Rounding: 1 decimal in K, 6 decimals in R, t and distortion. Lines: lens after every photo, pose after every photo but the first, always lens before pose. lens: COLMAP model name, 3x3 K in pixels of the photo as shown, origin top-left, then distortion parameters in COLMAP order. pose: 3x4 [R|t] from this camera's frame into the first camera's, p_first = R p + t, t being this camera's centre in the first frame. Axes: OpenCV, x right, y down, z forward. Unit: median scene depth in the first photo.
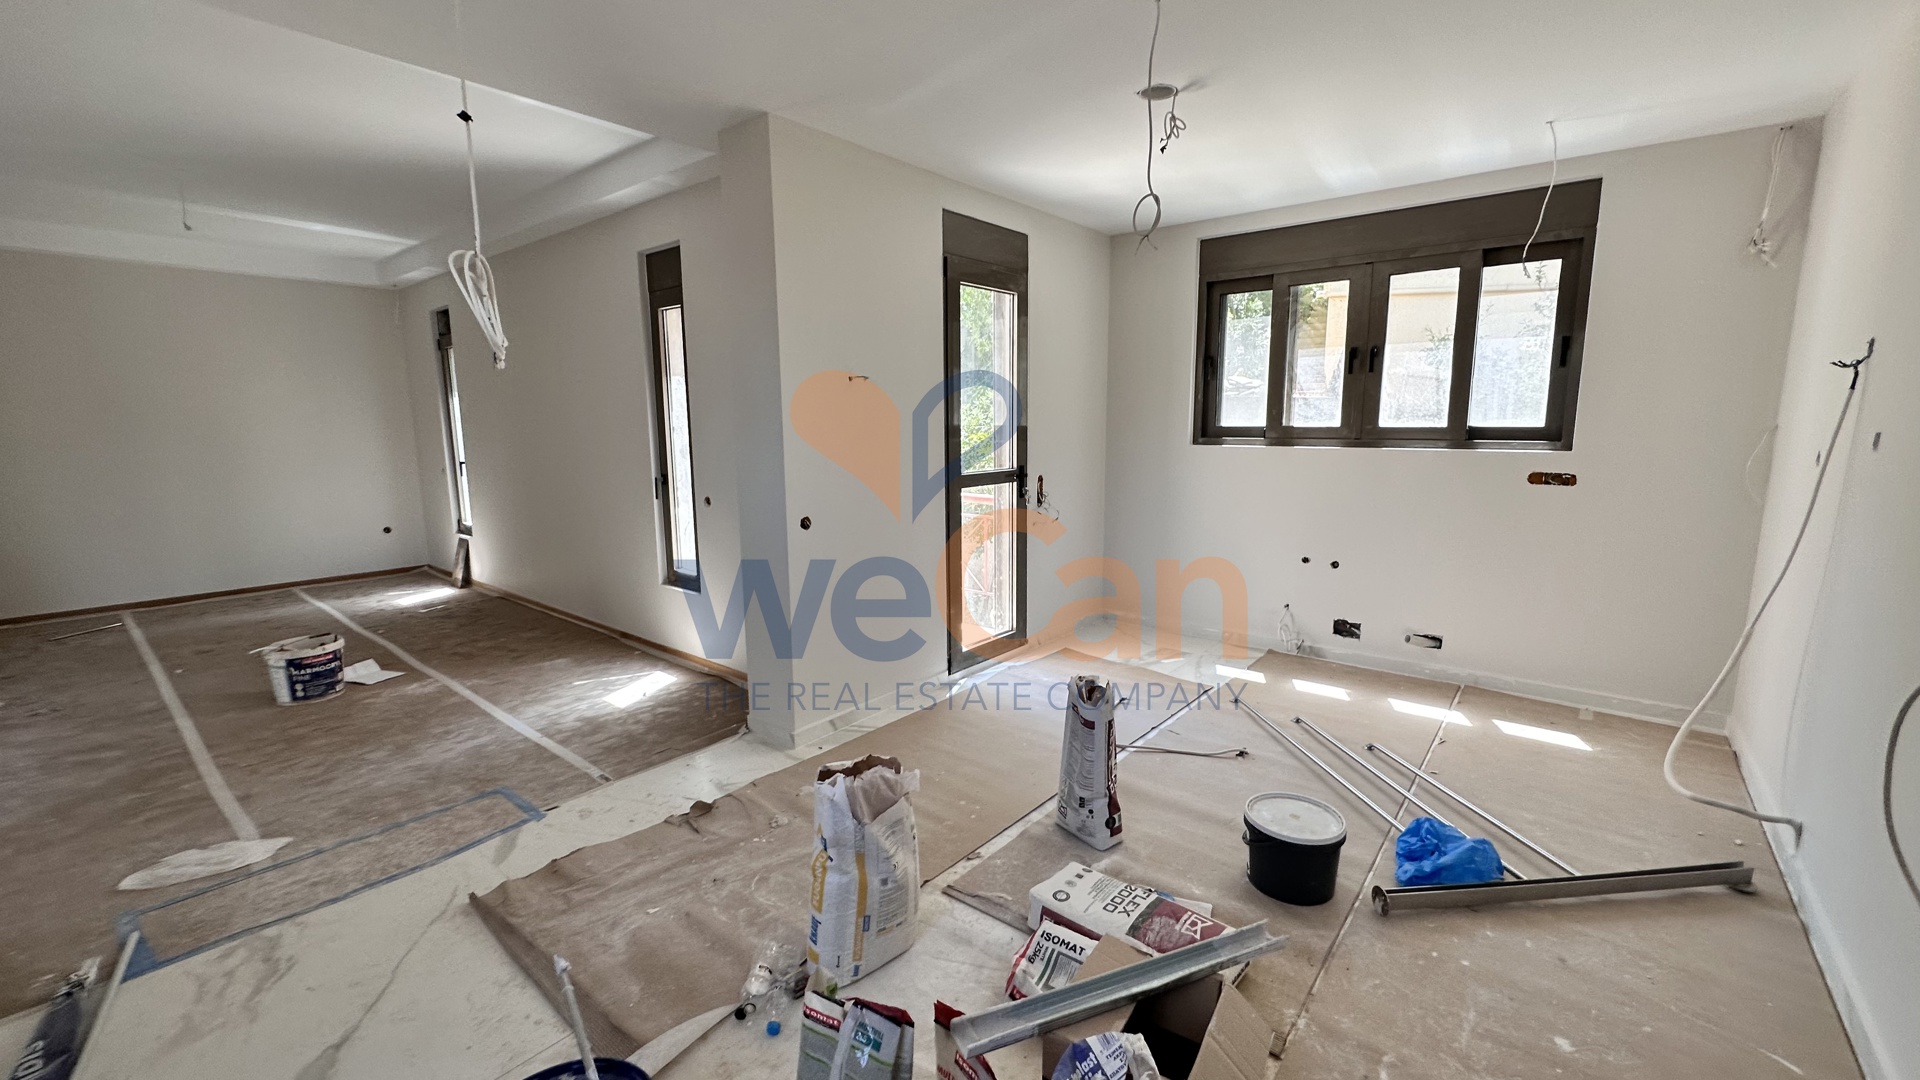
lens RADIAL K [[763.9, 0, 962.4], [0, 763.9, 537.0], [0, 0, 1]] dist [-0.000125, -0.000182]
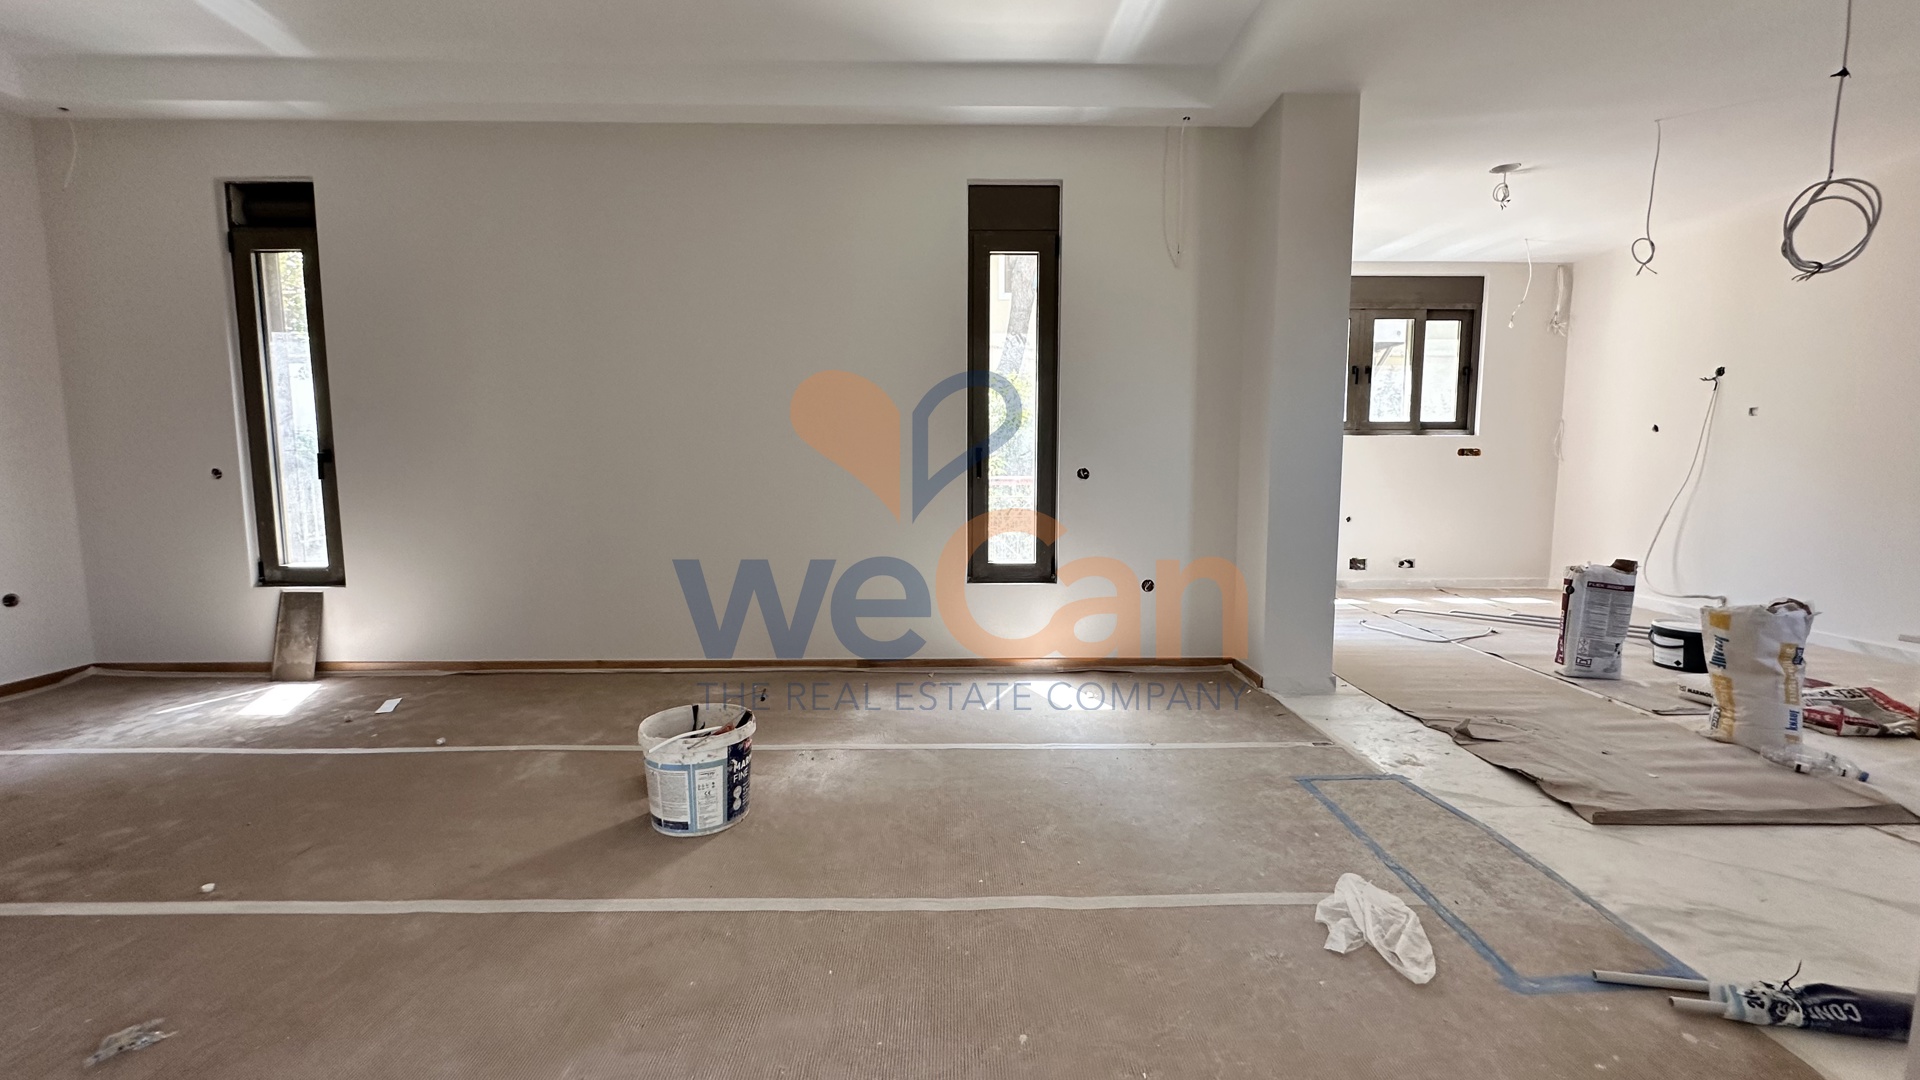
lens RADIAL K [[763.9, 0, 964.1], [0, 763.9, 539.7], [0, 0, 1]] dist [-0.000125, -0.000182]
pose [[0.760971, -0.061907, 0.645825, -1.090884], [0.097306, 0.995068, -0.019270, 0.035865], [-0.641447, 0.077507, 0.763242, 0.438796]]
